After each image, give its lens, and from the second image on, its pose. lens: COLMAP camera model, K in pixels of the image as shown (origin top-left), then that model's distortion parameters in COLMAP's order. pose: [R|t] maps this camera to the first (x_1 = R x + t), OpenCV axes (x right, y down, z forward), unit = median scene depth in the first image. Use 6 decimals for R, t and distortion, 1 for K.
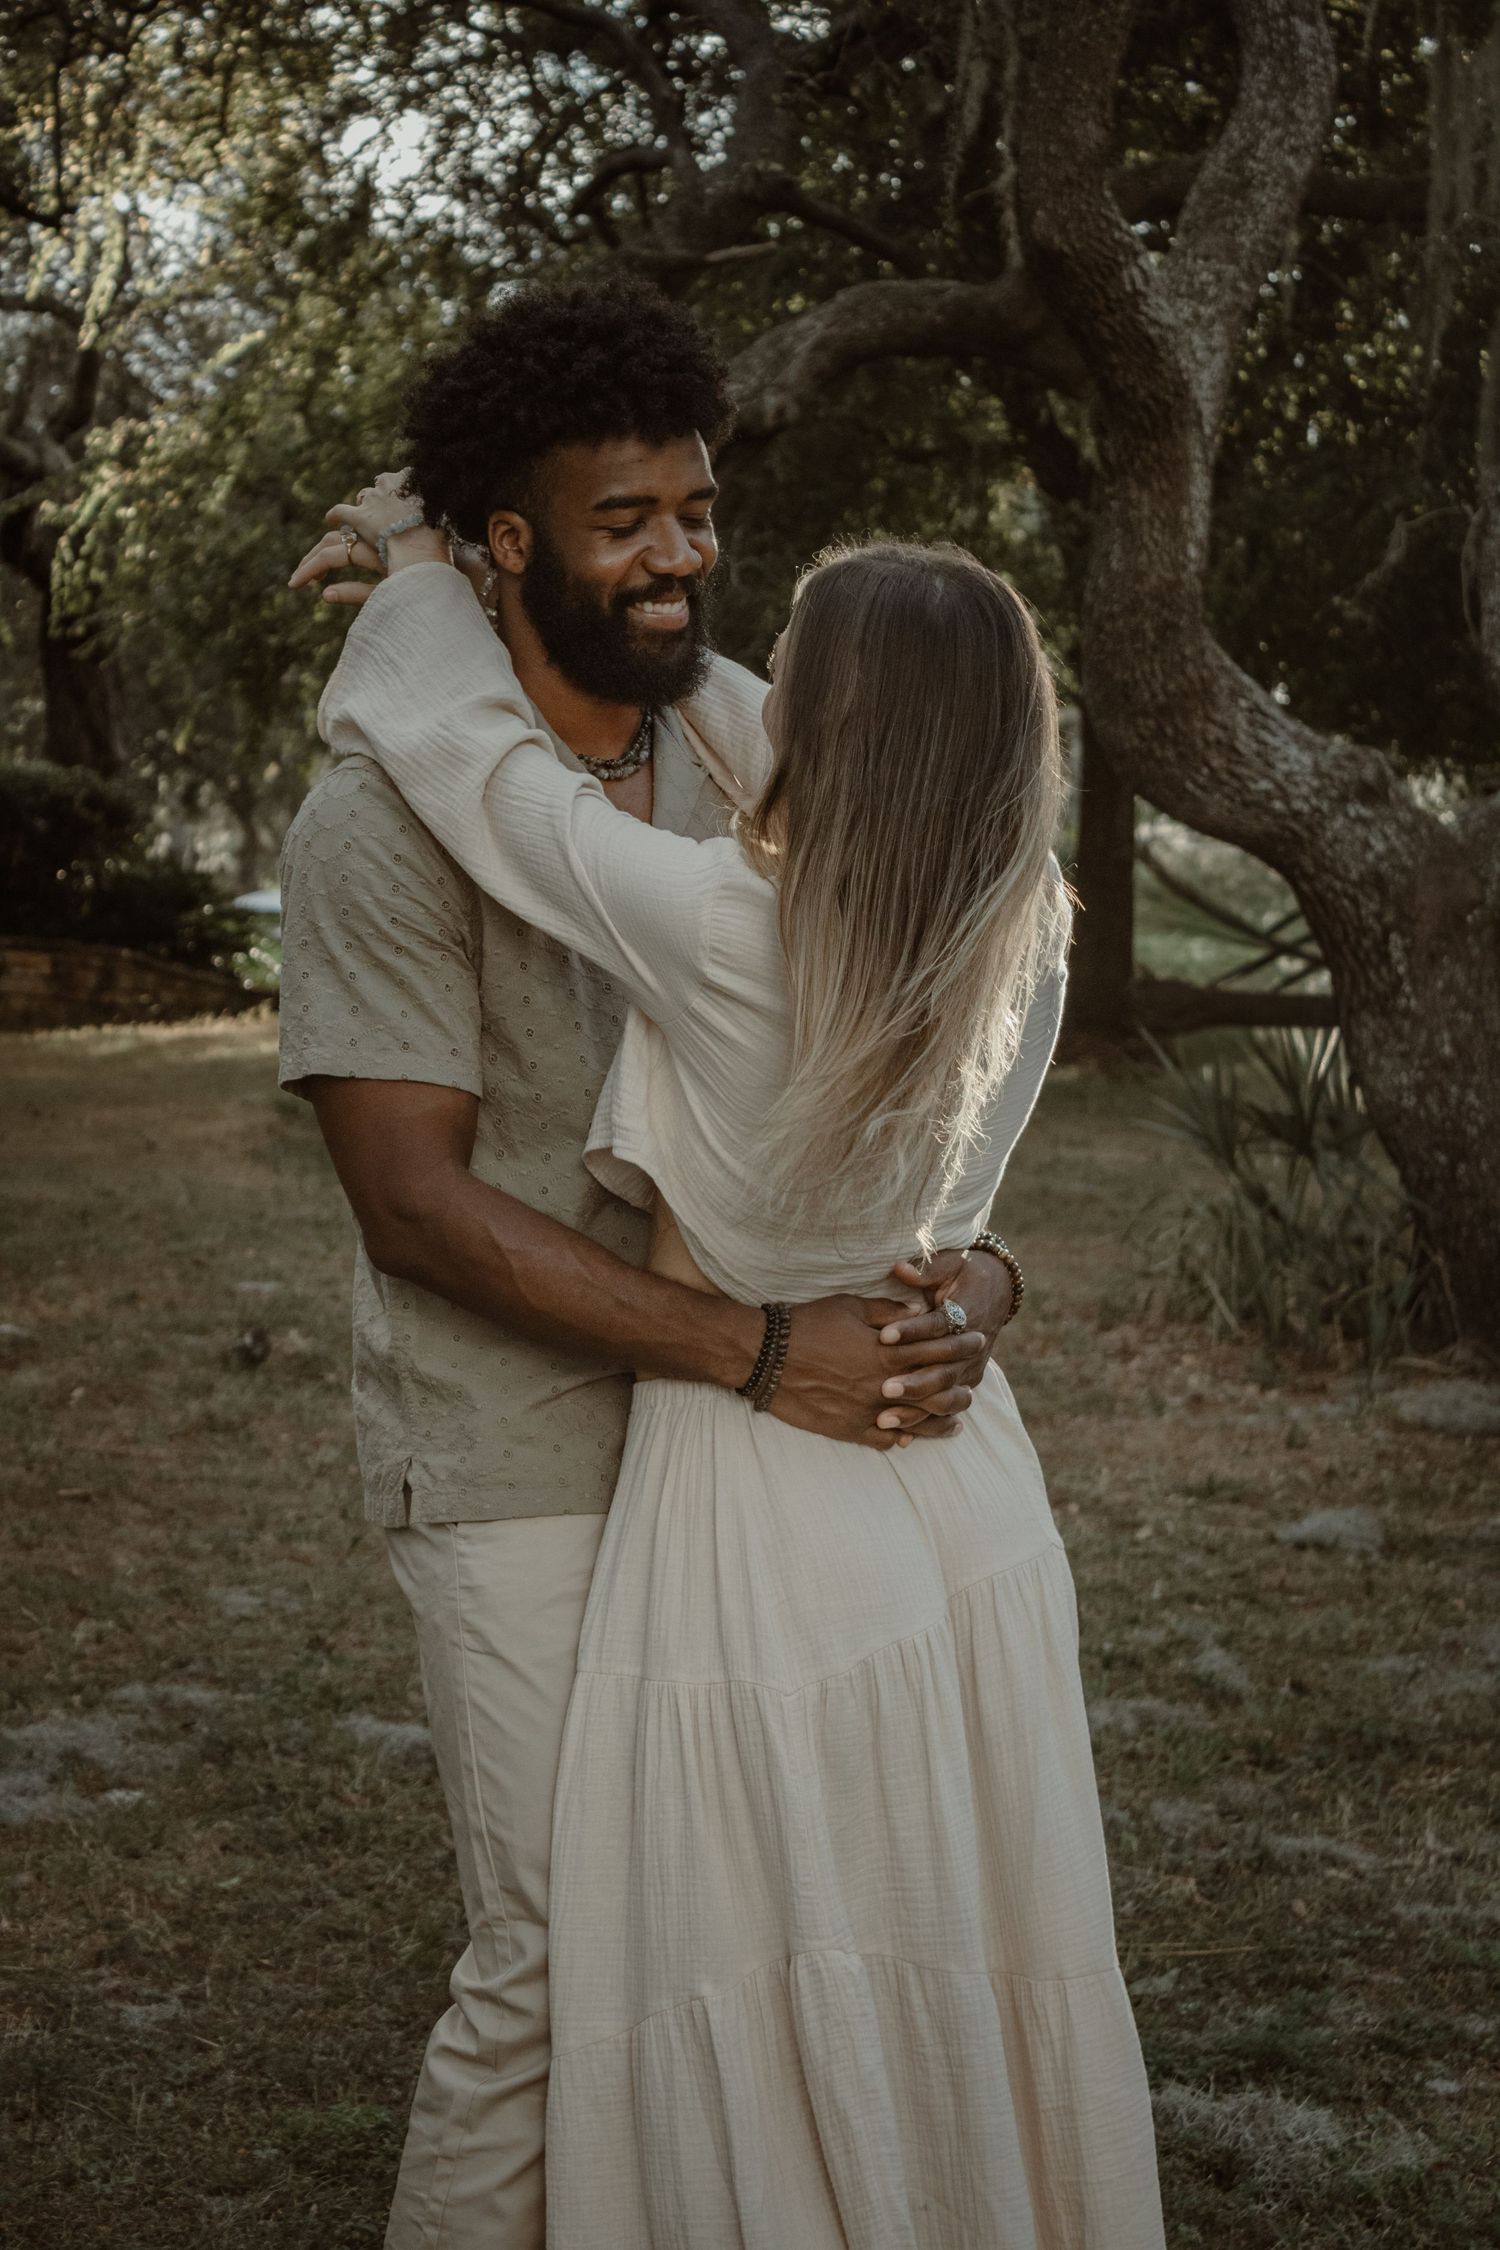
lens RADIAL K [[5195.3, 0, 750.0], [0, 5195.3, 1125.0], [0, 0, 1]] dist [0.030462, 0.715763]
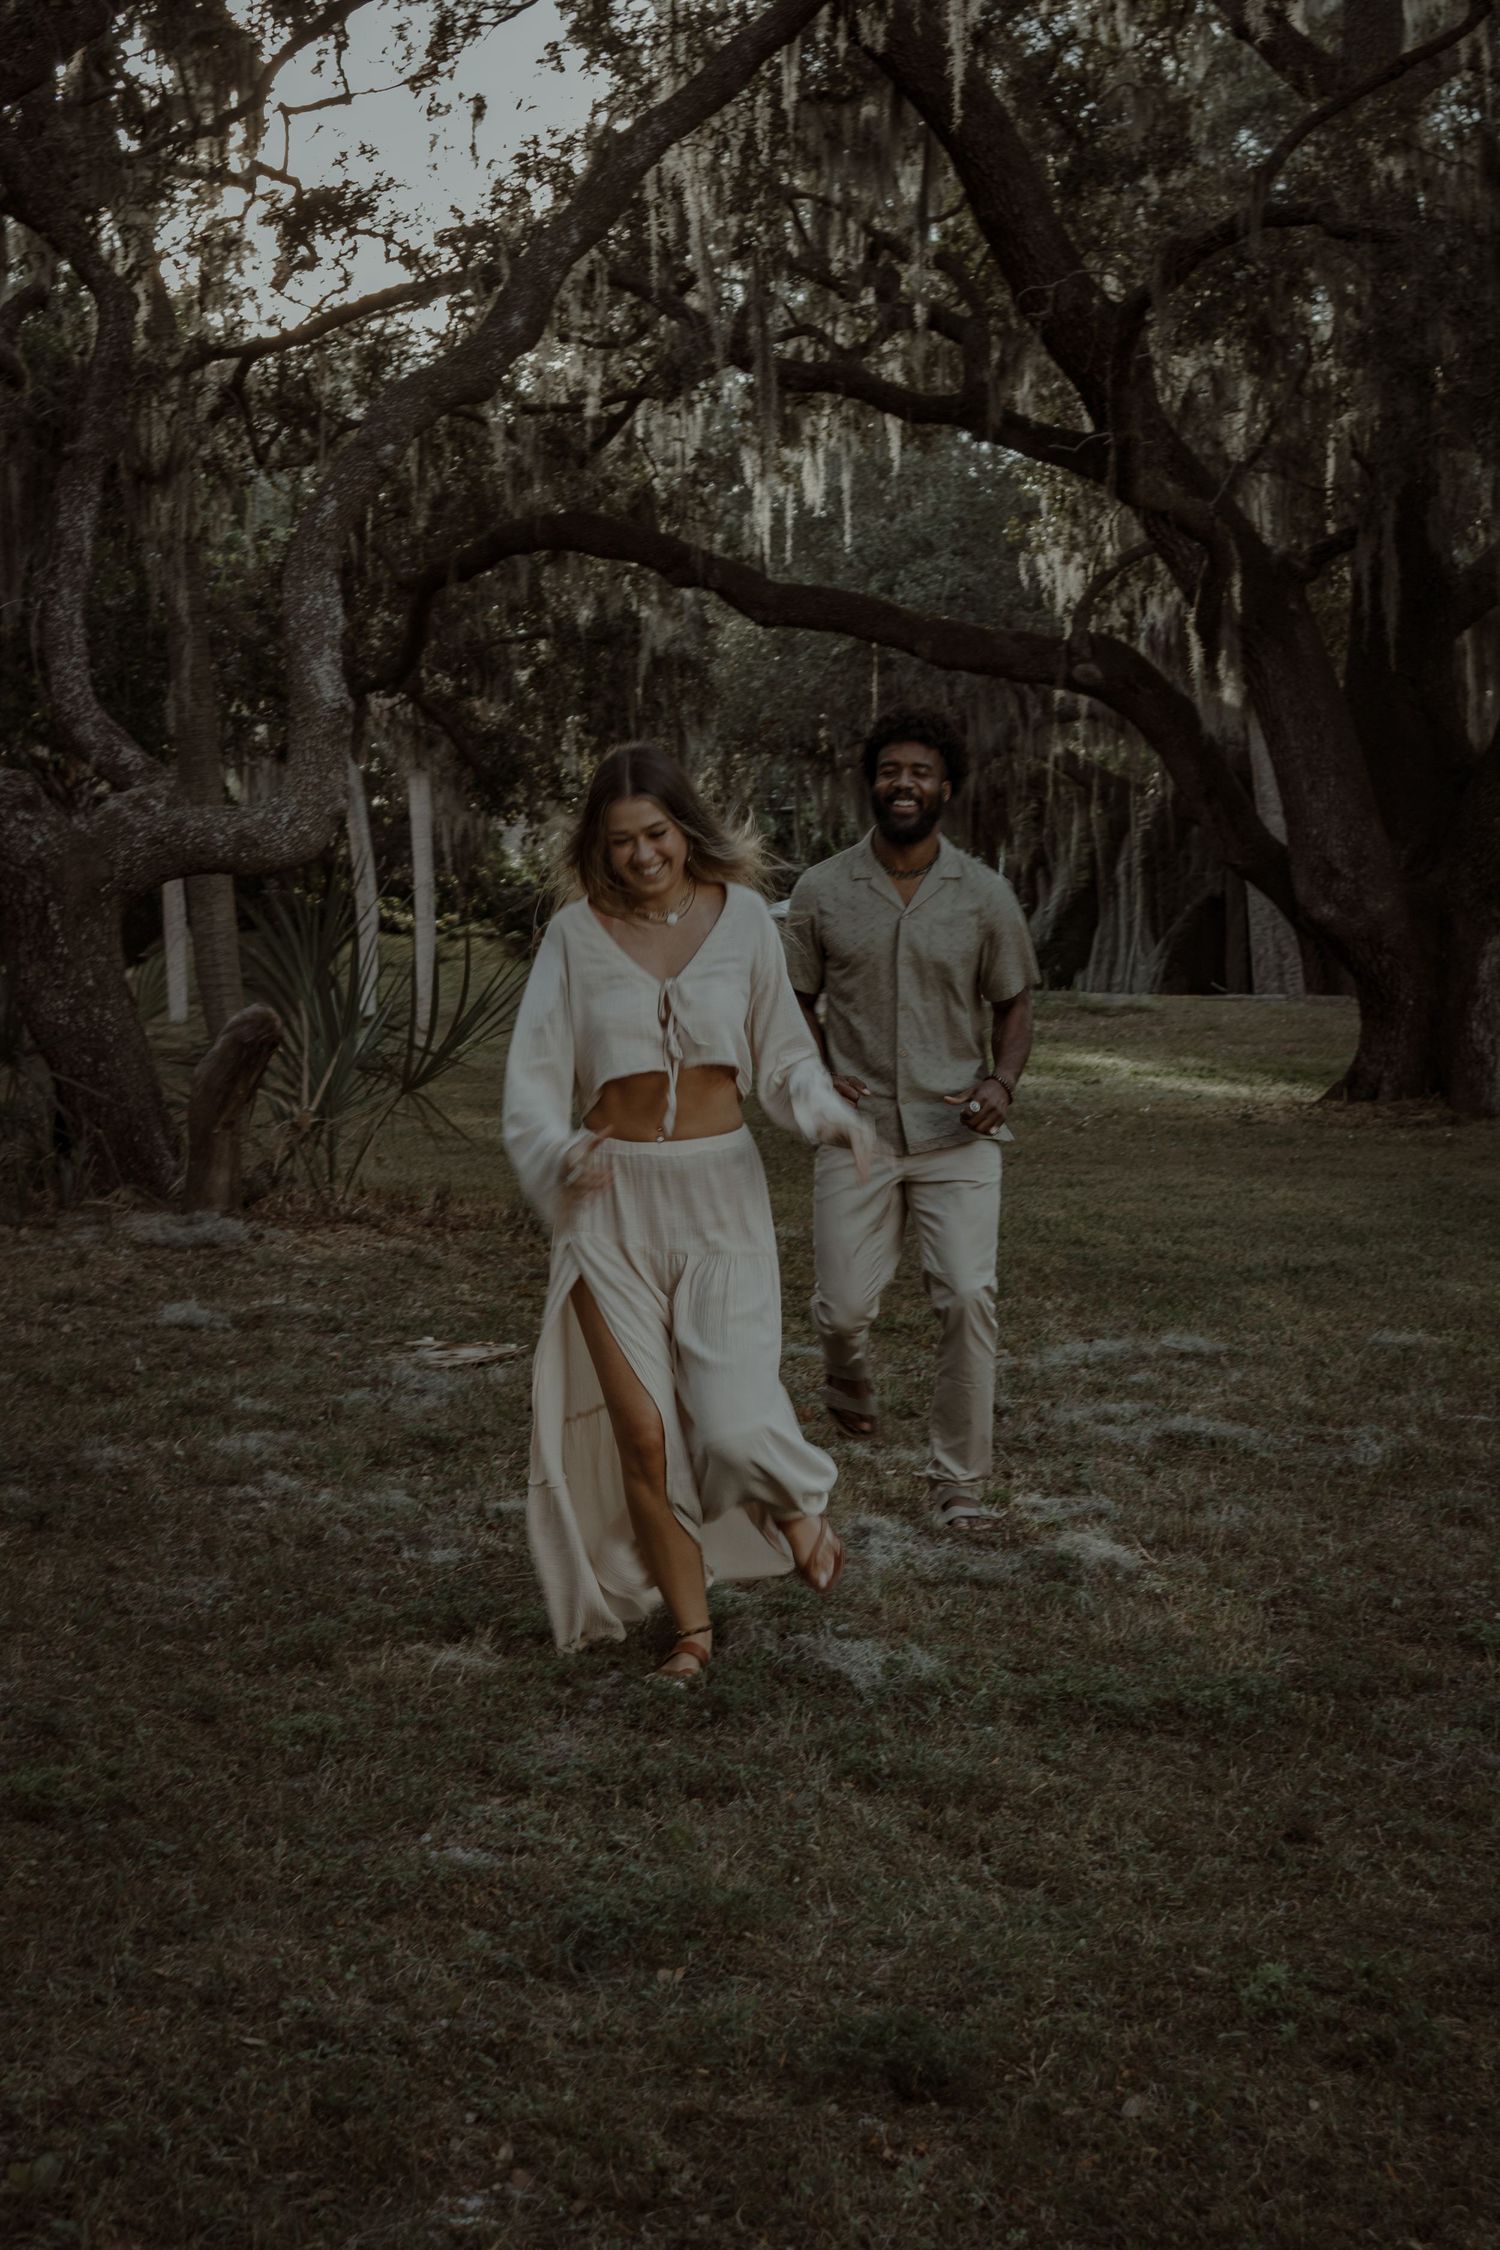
lens RADIAL K [[3762.3, 0, 750.0], [0, 3762.3, 1125.0], [0, 0, 1]] dist [-0.015896, 0.129766]
pose [[0.891560, -0.056754, 0.449332, -0.173331], [0.045554, 0.998324, 0.035706, -0.004143], [-0.450605, -0.011365, 0.892651, -0.000098]]
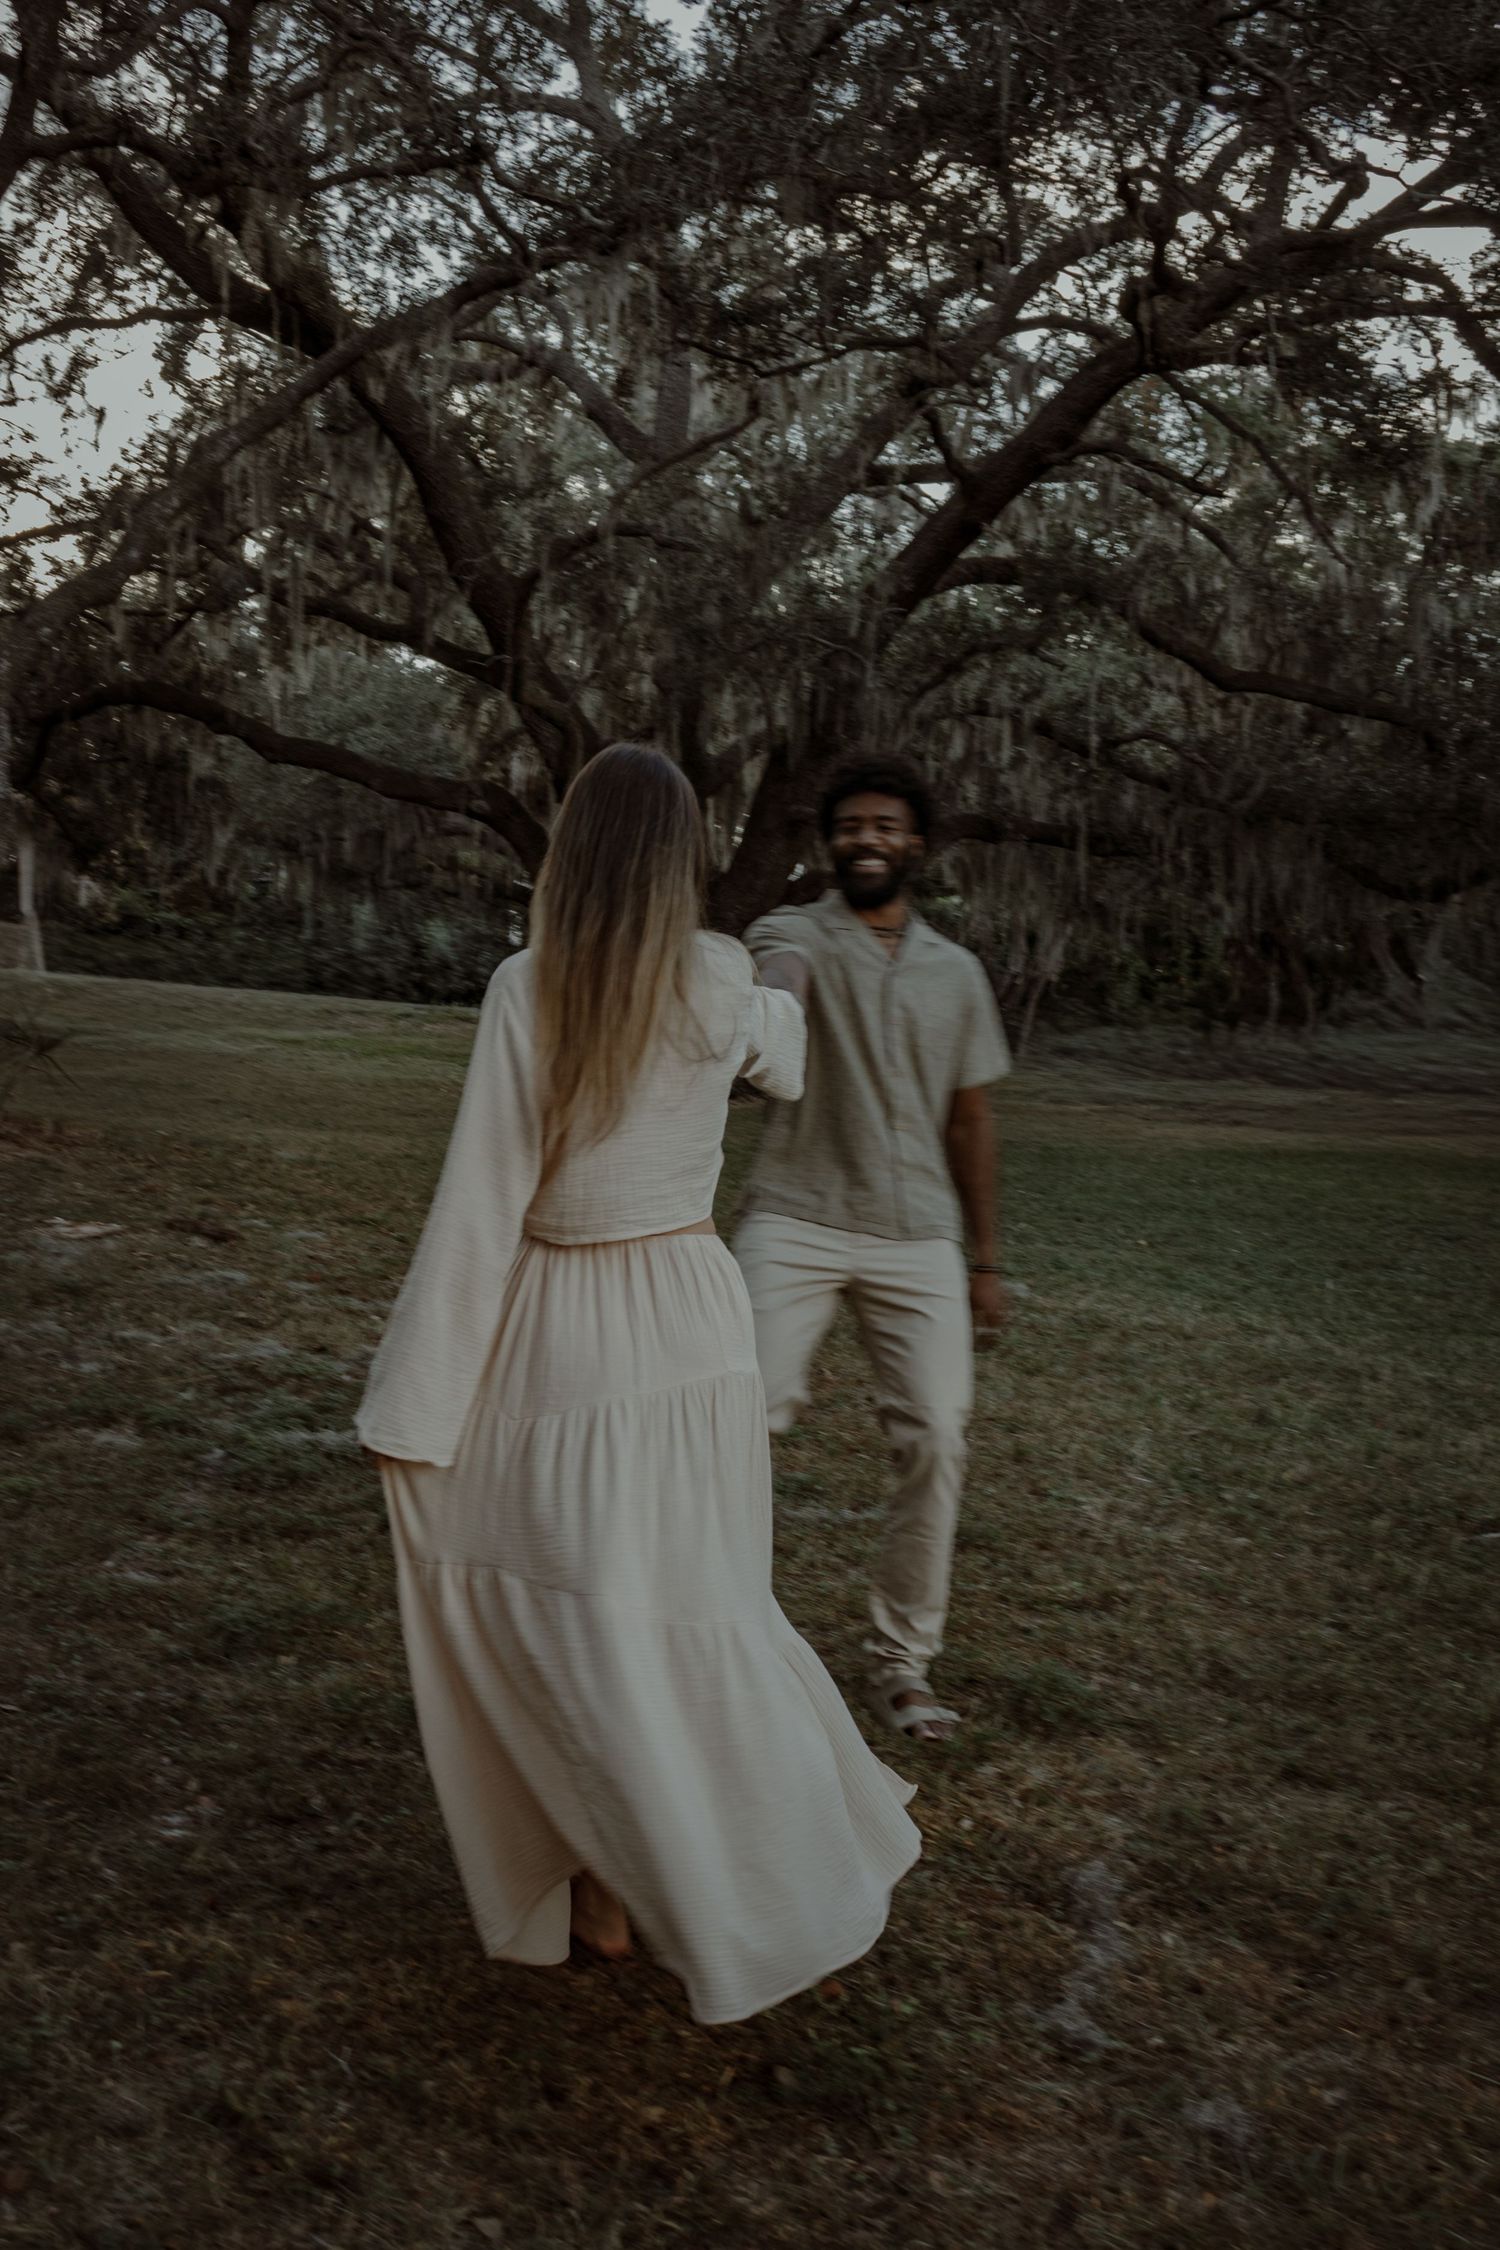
lens RADIAL K [[2358.7, 0, 750.0], [0, 2358.7, 1125.0], [0, 0, 1]] dist [-0.126227, 0.175782]
pose [[0.772941, -0.030029, 0.633767, -0.181761], [-0.005974, 0.998491, 0.054597, -0.005964], [-0.634450, -0.045987, 0.771595, 0.024112]]
